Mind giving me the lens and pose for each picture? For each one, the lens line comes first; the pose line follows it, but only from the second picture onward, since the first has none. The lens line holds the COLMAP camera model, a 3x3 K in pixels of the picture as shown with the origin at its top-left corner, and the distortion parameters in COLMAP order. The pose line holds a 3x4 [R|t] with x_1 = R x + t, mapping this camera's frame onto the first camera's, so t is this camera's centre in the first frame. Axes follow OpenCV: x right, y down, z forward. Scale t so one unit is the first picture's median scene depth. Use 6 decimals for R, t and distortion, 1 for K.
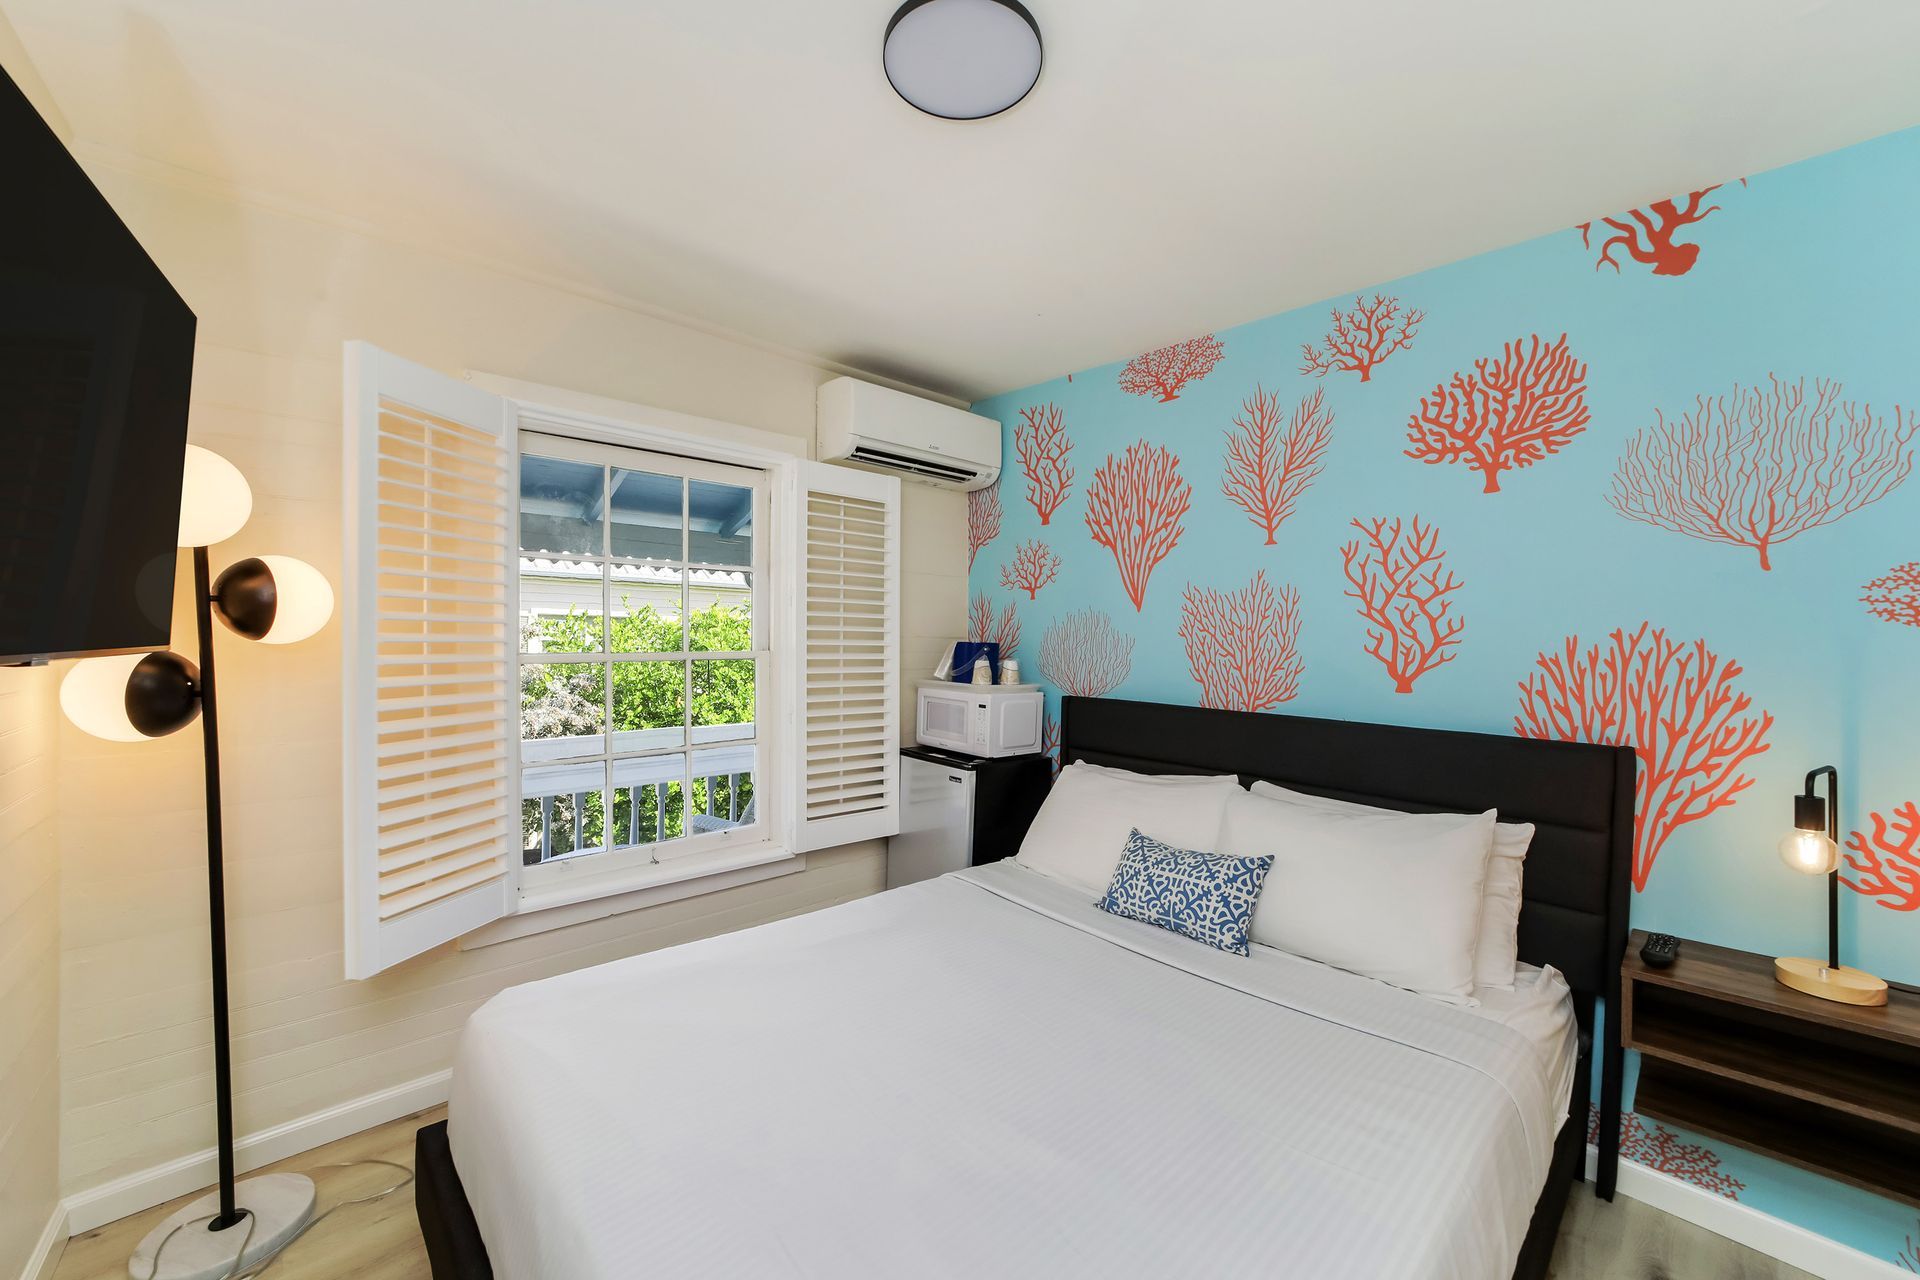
lens RADIAL K [[767.5, 0, 966.8], [0, 767.5, 641.5], [0, 0, 1]] dist [-0.000197, 0.002856]
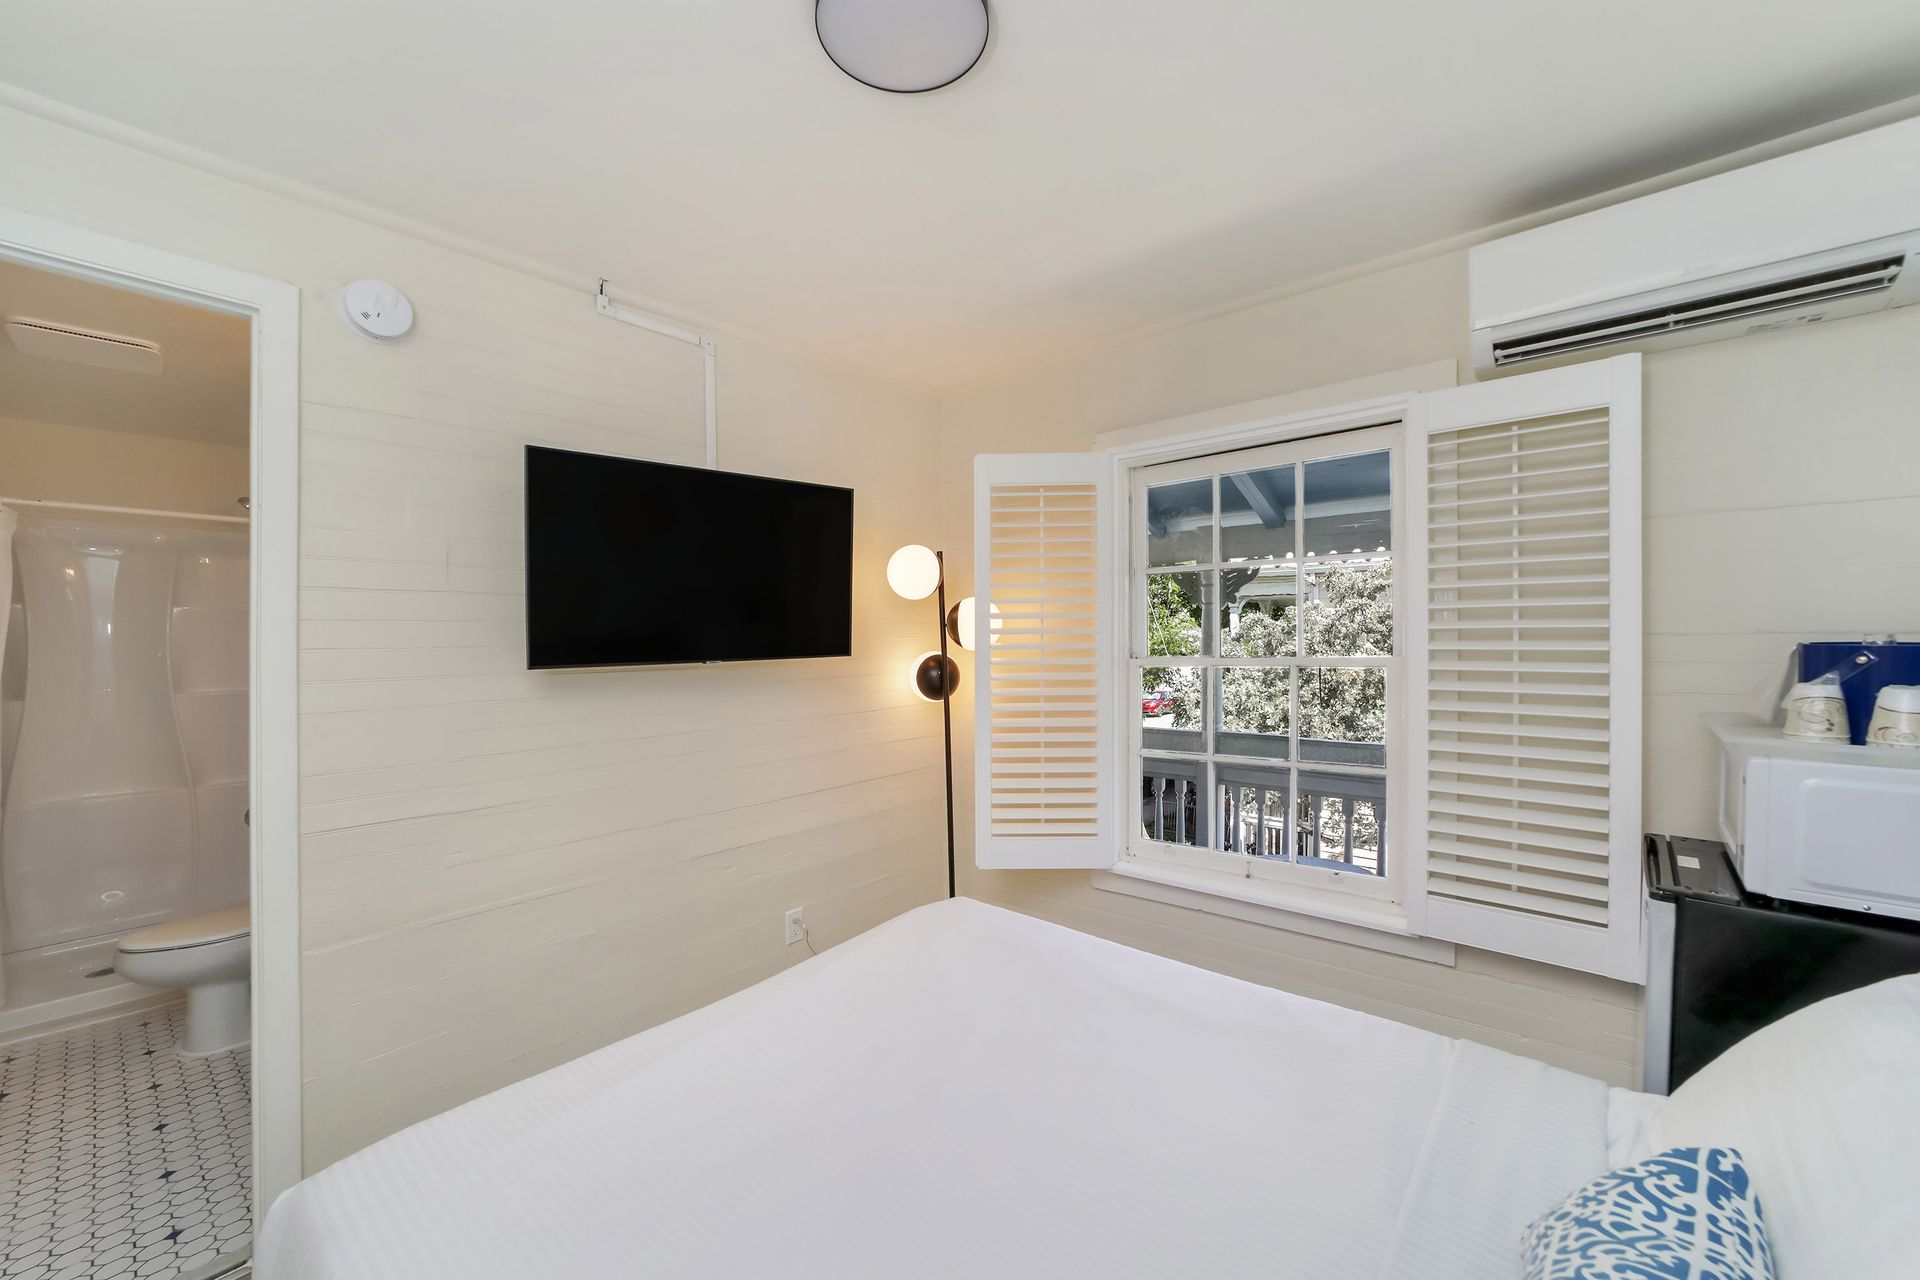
lens RADIAL K [[767.5, 0, 959.9], [0, 767.5, 636.6], [0, 0, 1]] dist [-0.000197, 0.002856]
pose [[0.103797, -0.009380, -0.994554, 0.459118], [0.012797, 0.999885, -0.008095, -0.007526], [0.994516, -0.011887, 0.103905, 0.487737]]
